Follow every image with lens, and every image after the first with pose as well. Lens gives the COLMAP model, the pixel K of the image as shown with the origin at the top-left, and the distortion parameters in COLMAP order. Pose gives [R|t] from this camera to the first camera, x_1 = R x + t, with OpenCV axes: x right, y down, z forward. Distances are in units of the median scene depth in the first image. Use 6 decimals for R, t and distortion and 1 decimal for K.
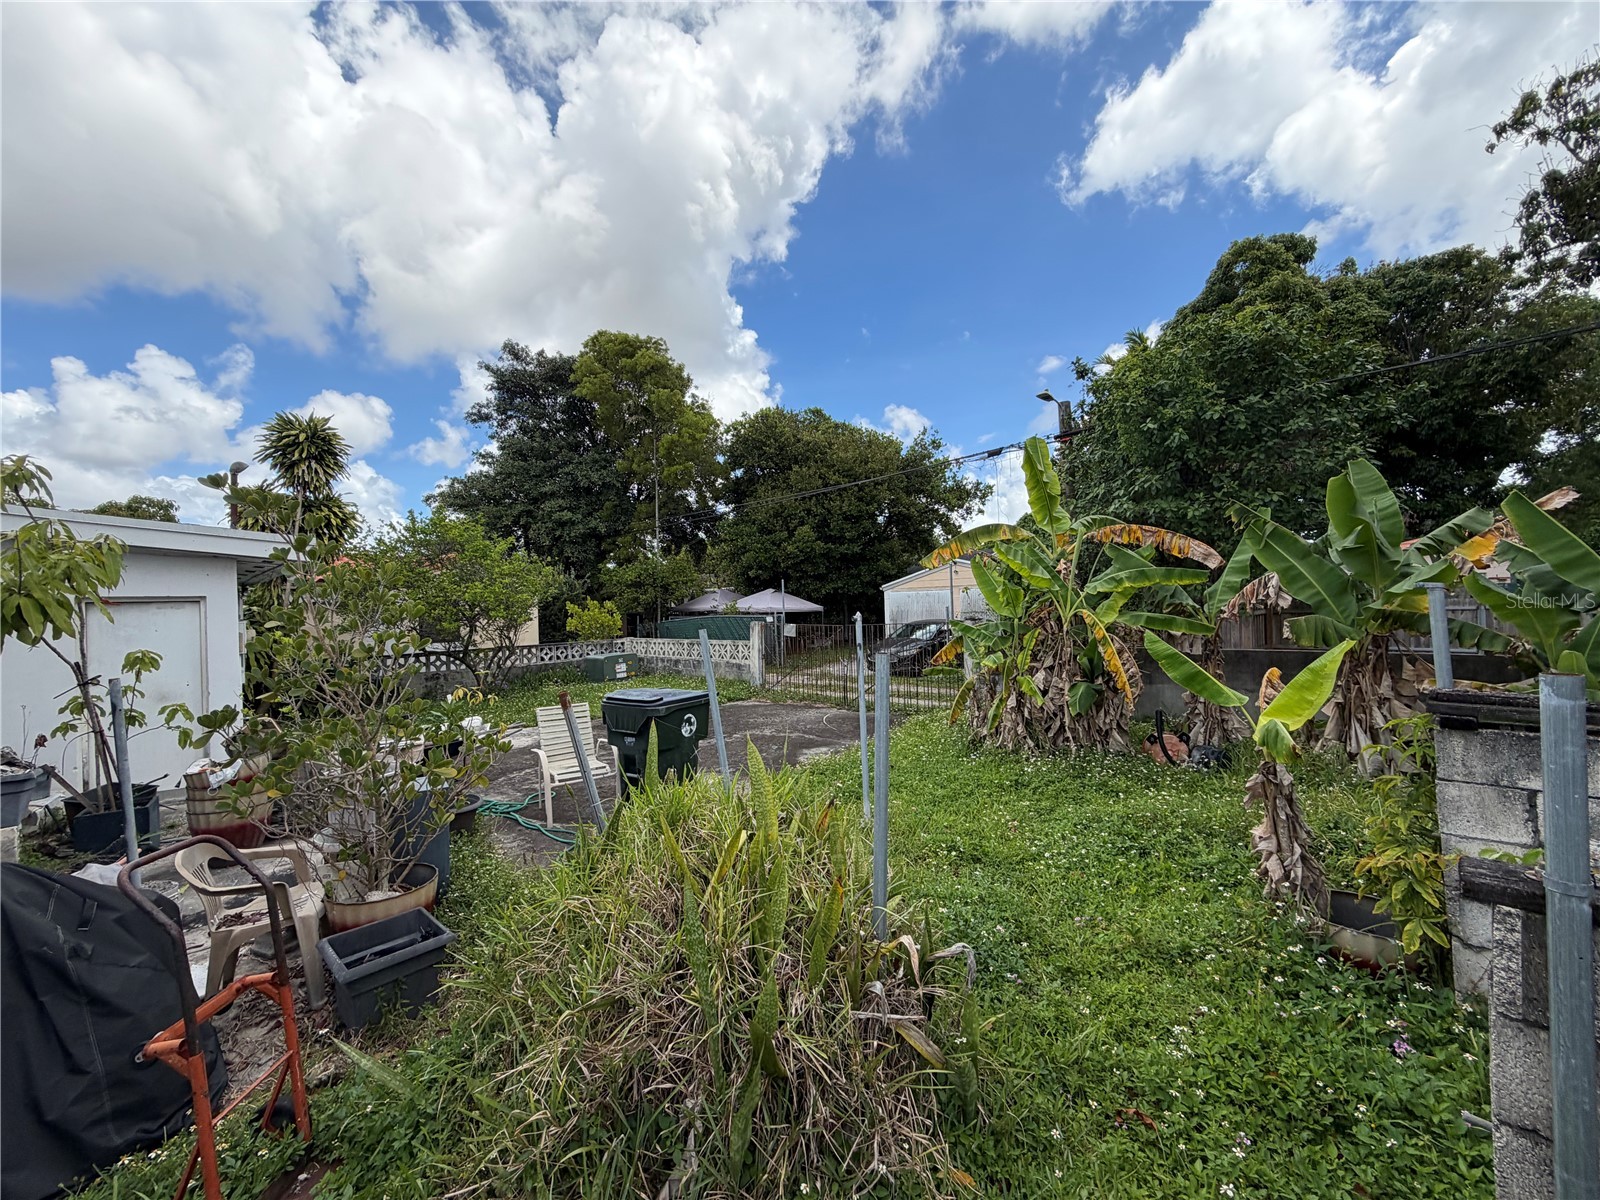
lens RADIAL K [[634.8, 0, 794.9], [0, 634.8, 597.4], [0, 0, 1]] dist [-0.002516, 0.000278]
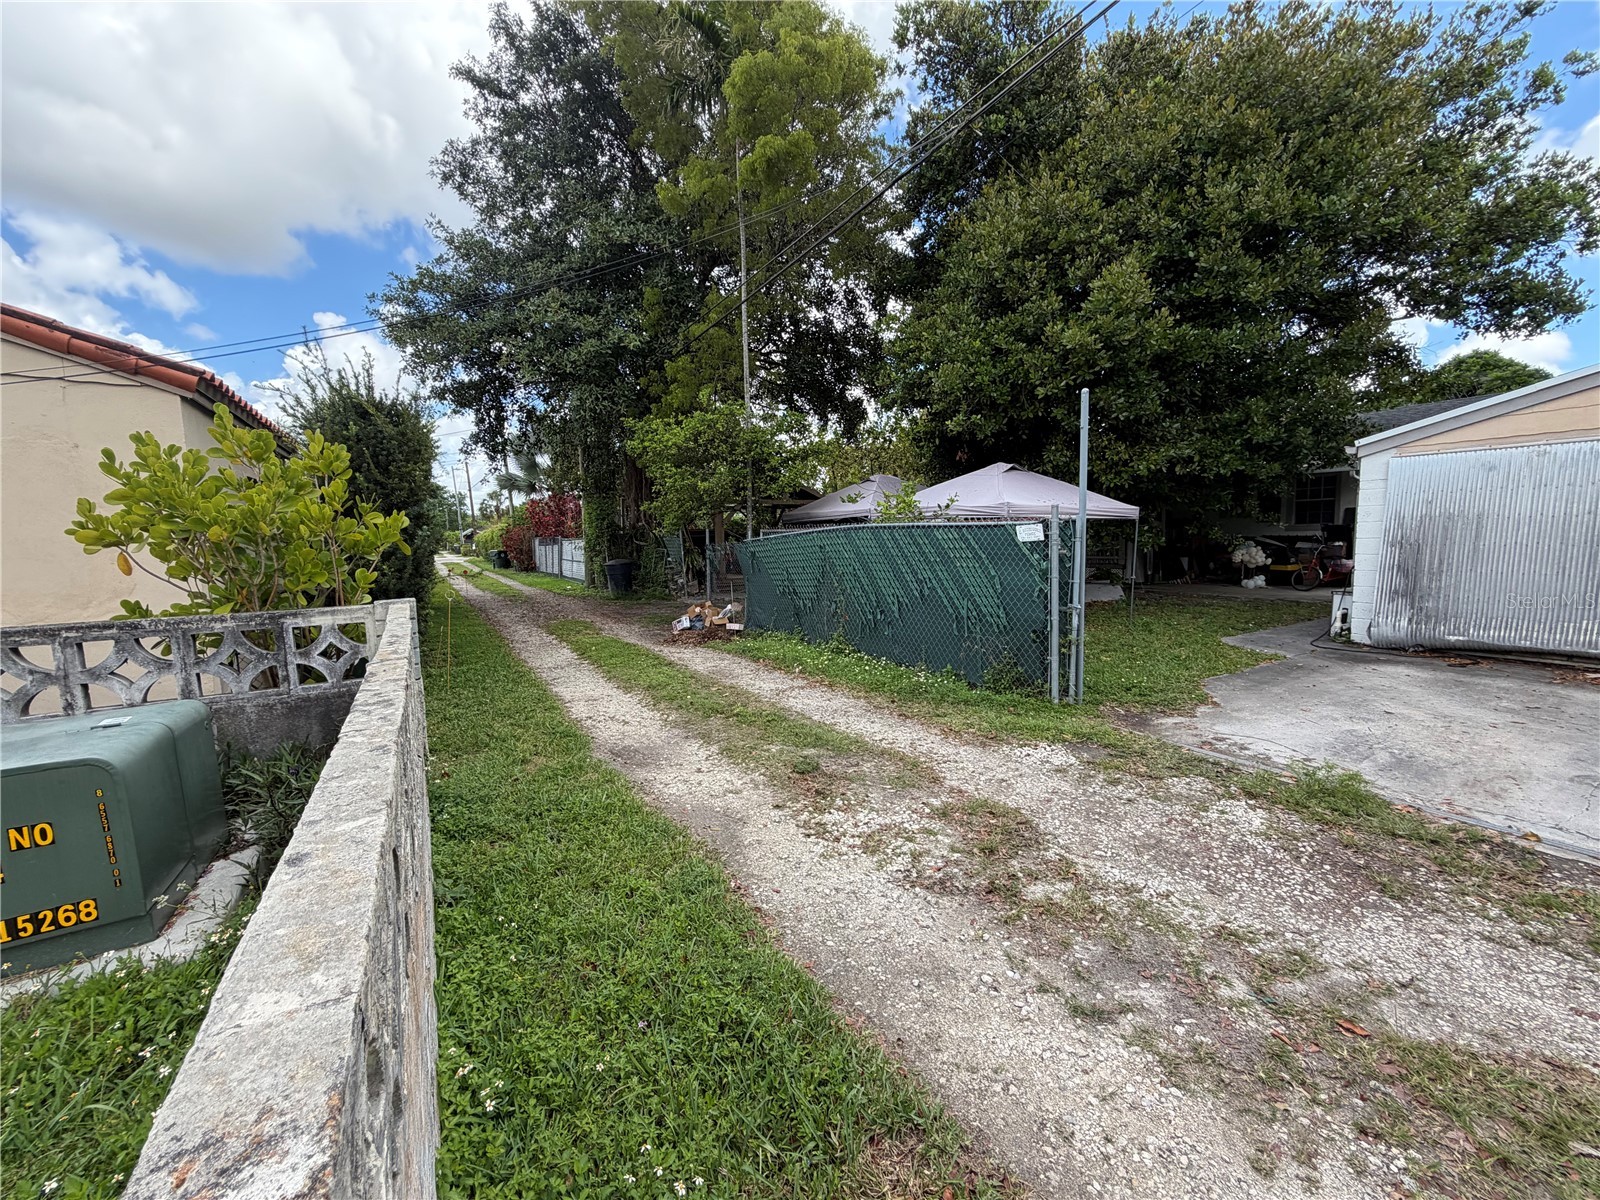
lens RADIAL K [[634.8, 0, 794.9], [0, 634.8, 597.4], [0, 0, 1]] dist [-0.002516, 0.000278]
pose [[0.963972, 0.030981, -0.264195, -0.057674], [0.006674, 0.990065, 0.140454, 0.014149], [0.265921, -0.137157, 0.954188, 0.590294]]
